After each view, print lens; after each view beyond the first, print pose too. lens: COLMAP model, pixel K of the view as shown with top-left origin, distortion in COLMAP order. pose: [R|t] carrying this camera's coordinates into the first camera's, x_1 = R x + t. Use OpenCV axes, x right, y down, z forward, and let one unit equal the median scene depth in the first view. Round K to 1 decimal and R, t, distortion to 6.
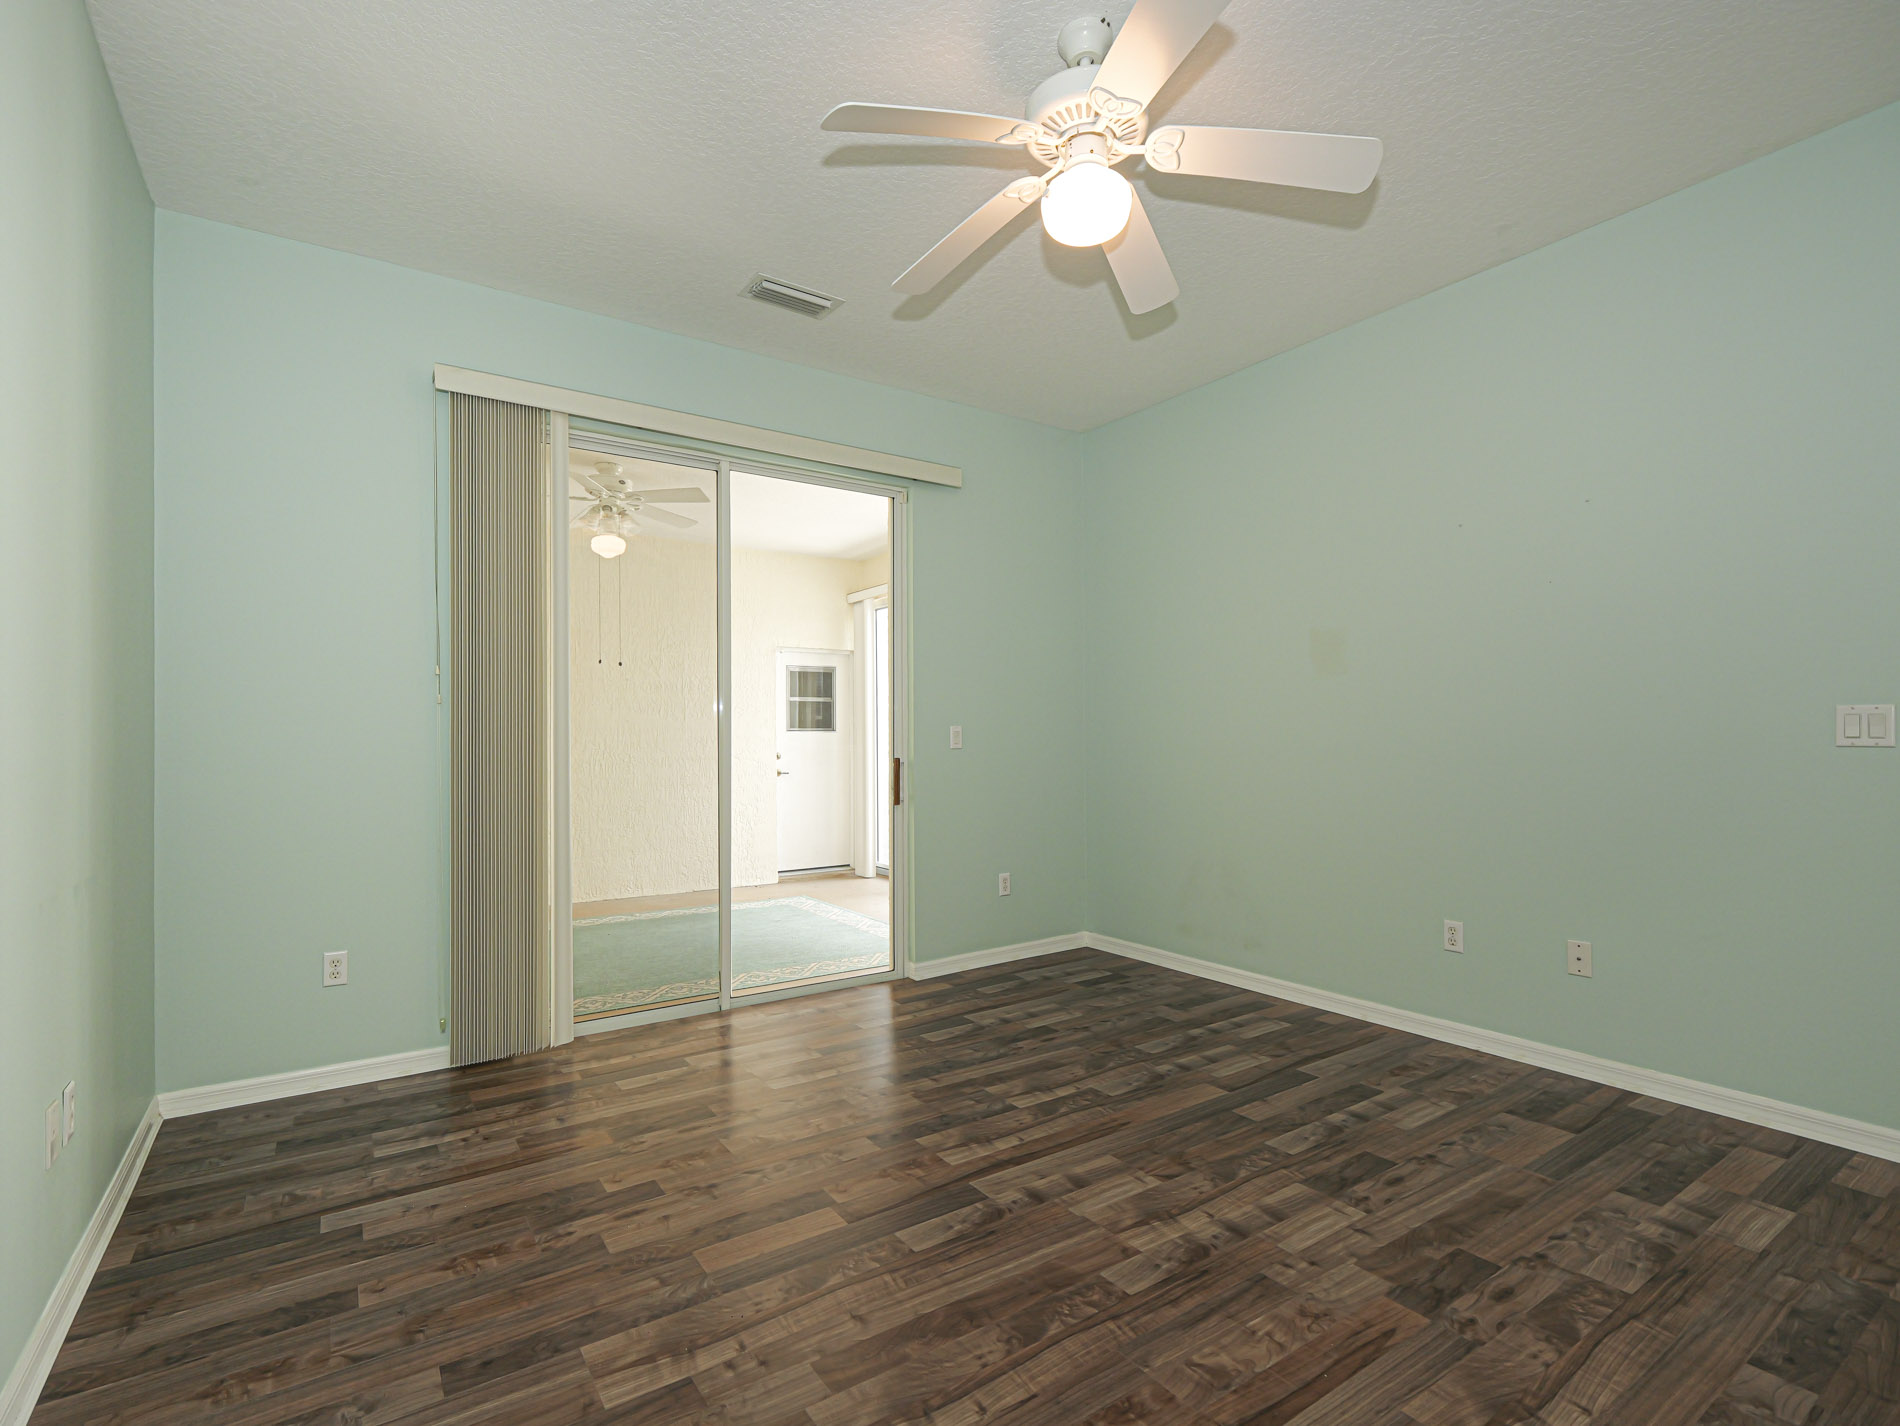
lens RADIAL K [[899.0, 0, 924.3], [0, 899.0, 737.4], [0, 0, 1]] dist [0.000237, 0.000455]
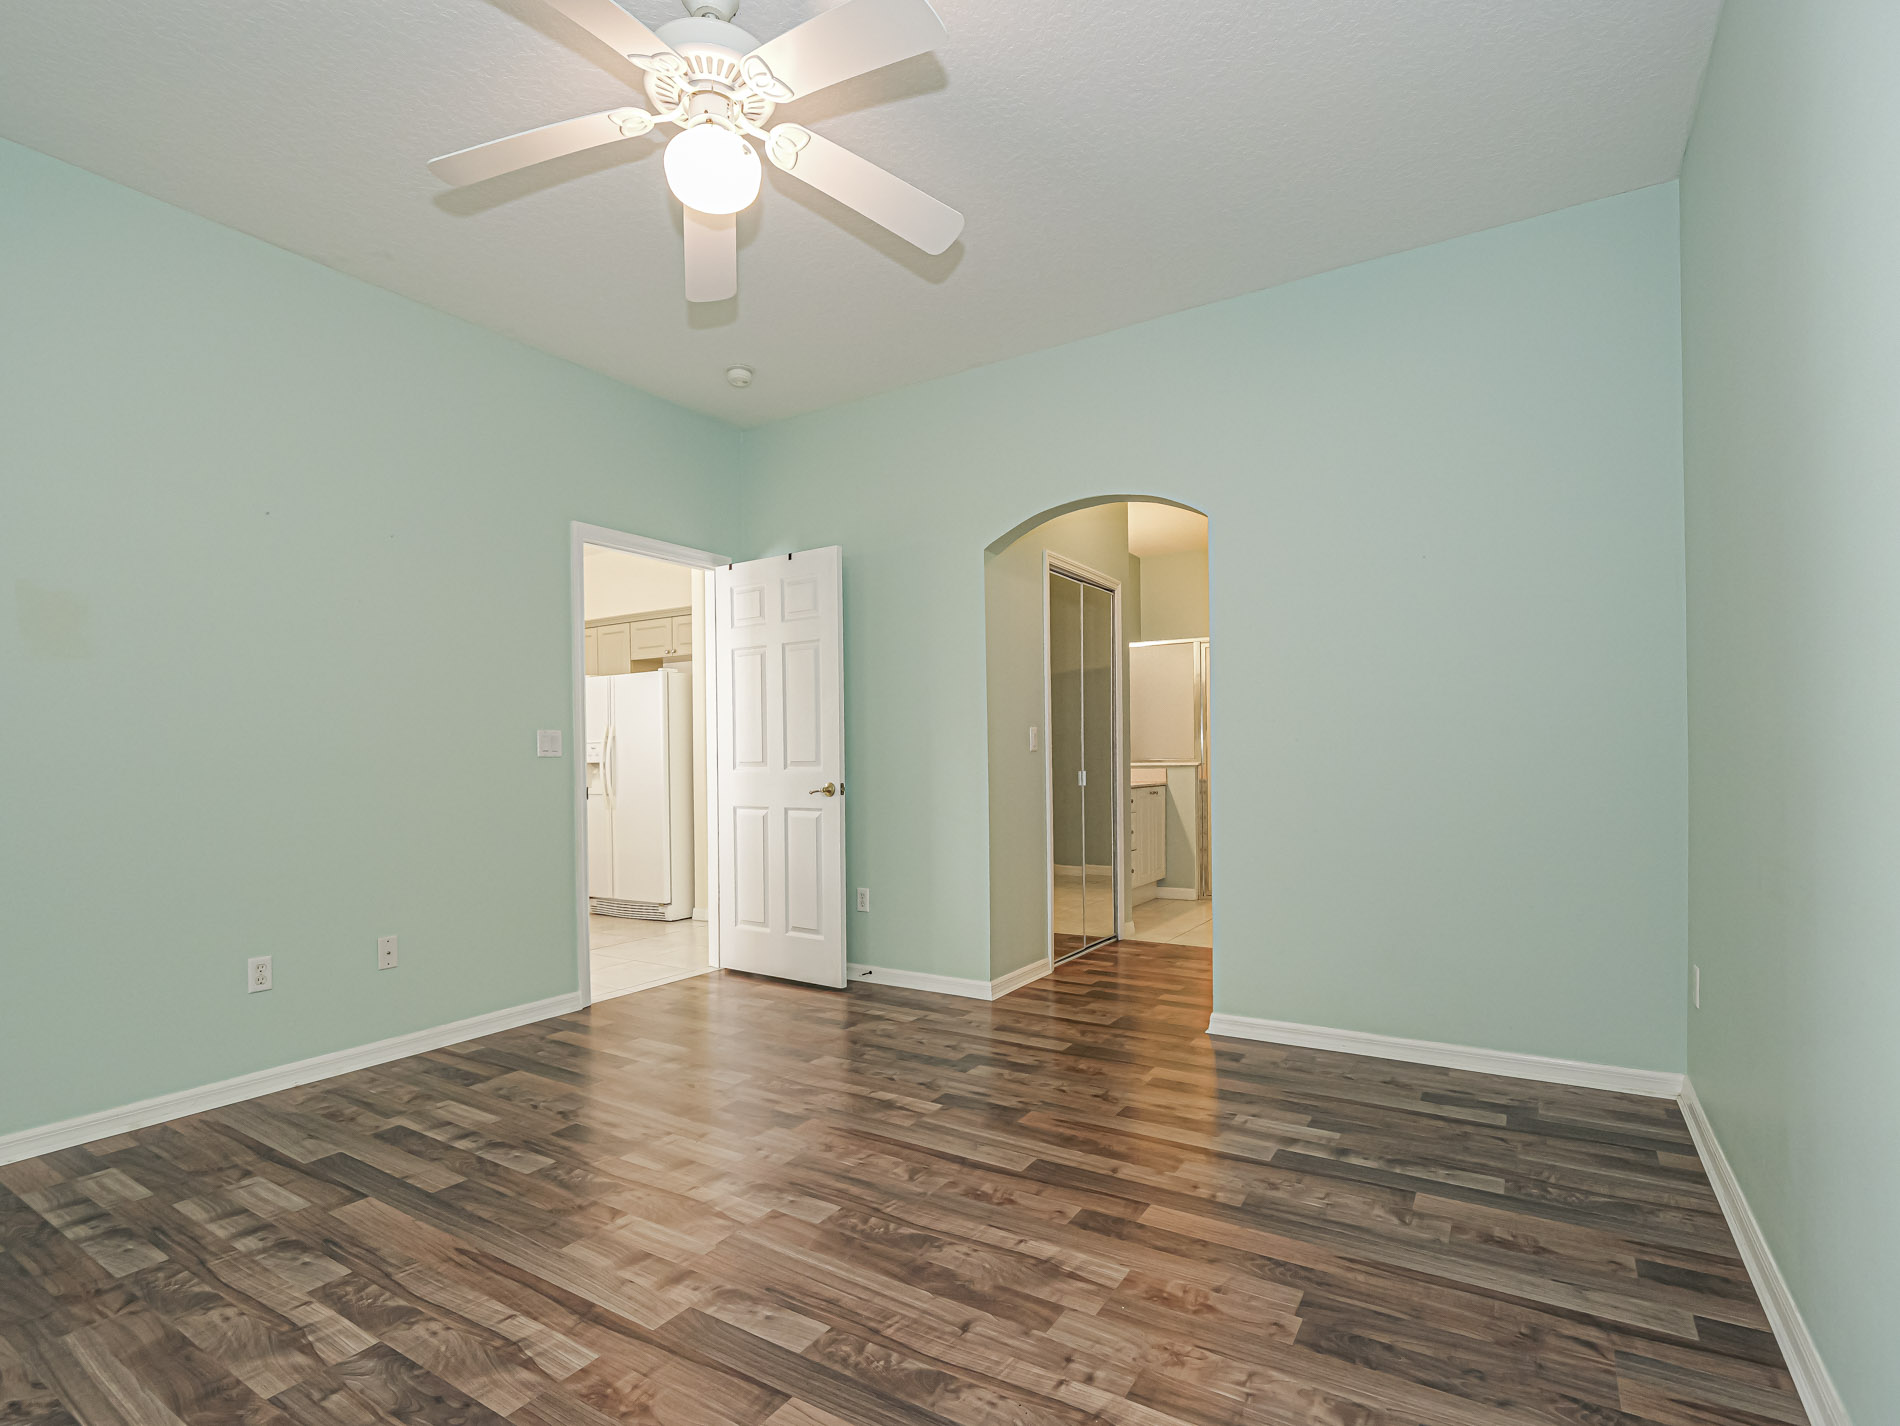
lens RADIAL K [[950.9, 0, 947.8], [0, 950.9, 764.1], [0, 0, 1]] dist [-0.014163, -0.000989]
pose [[-0.414380, 0.005492, 0.910088, -0.733080], [0.015294, 0.999883, 0.000930, 0.036600], [-0.909976, 0.014305, -0.414415, 1.064807]]
